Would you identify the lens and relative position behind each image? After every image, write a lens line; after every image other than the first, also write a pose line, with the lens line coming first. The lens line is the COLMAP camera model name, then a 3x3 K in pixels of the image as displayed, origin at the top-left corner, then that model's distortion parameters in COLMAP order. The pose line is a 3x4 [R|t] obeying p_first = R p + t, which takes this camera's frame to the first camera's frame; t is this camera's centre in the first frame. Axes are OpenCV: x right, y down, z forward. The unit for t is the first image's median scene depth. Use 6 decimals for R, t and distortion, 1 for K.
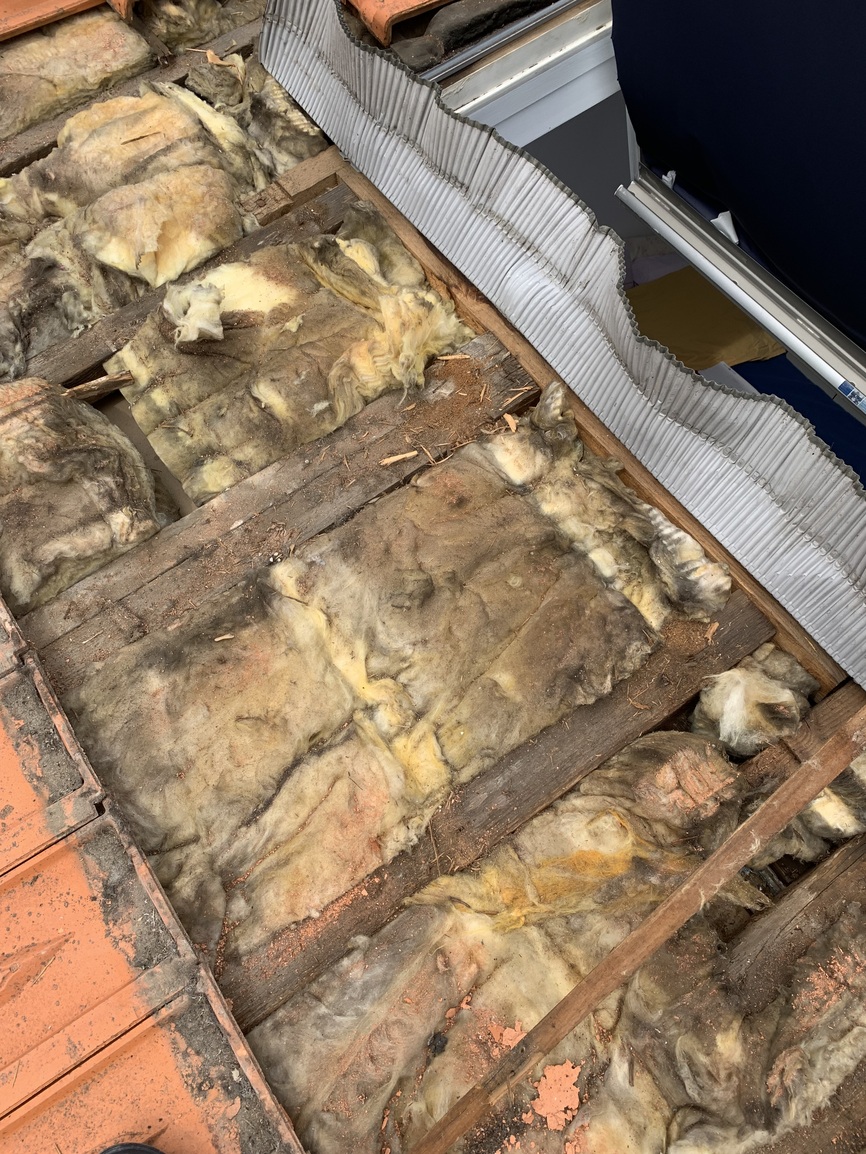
lens RADIAL K [[922.0, 0, 433.0], [0, 922.0, 577.0], [0, 0, 1]] dist [-0.029935, 0.003396]
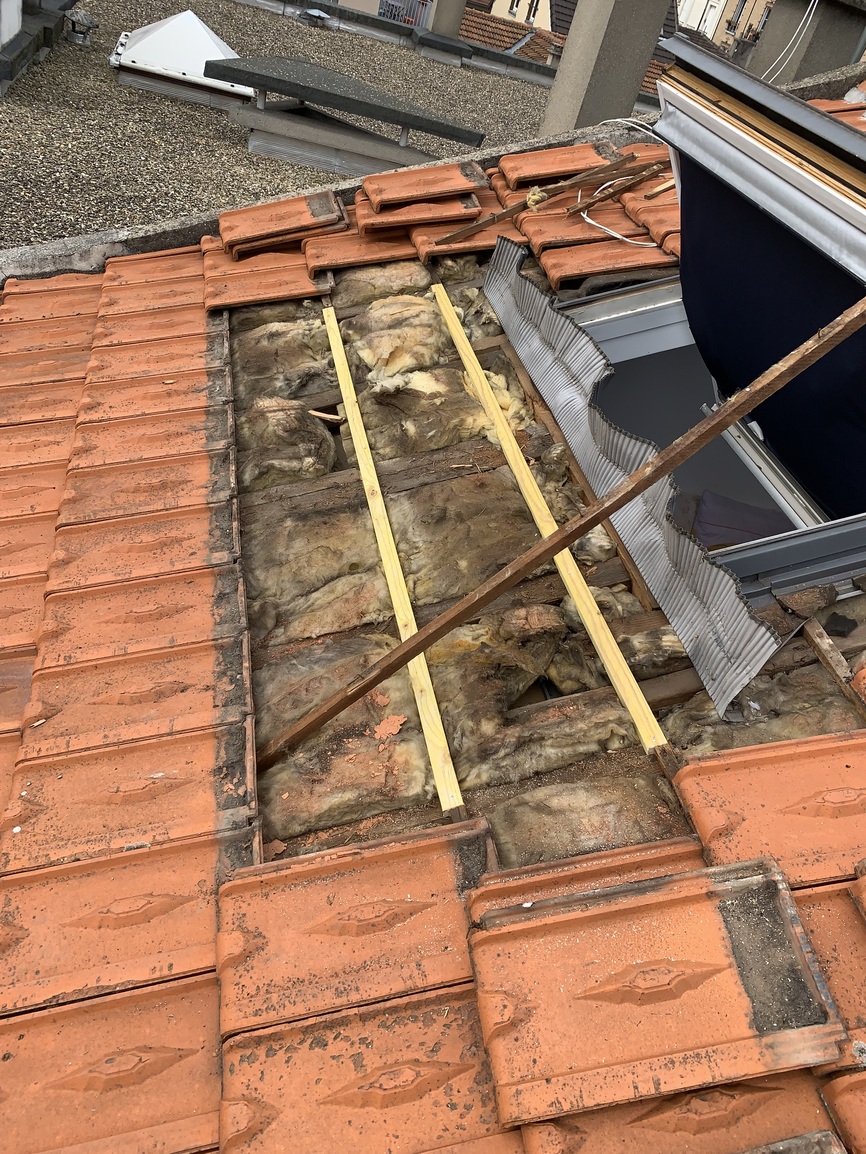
lens RADIAL K [[948.9, 0, 433.0], [0, 948.9, 577.0], [0, 0, 1]] dist [0.001695, 0.015170]
pose [[0.910563, 0.220802, -0.349460, 0.578924], [-0.330511, 0.896623, -0.294668, 0.599441], [0.248271, 0.383814, 0.889409, -0.520247]]
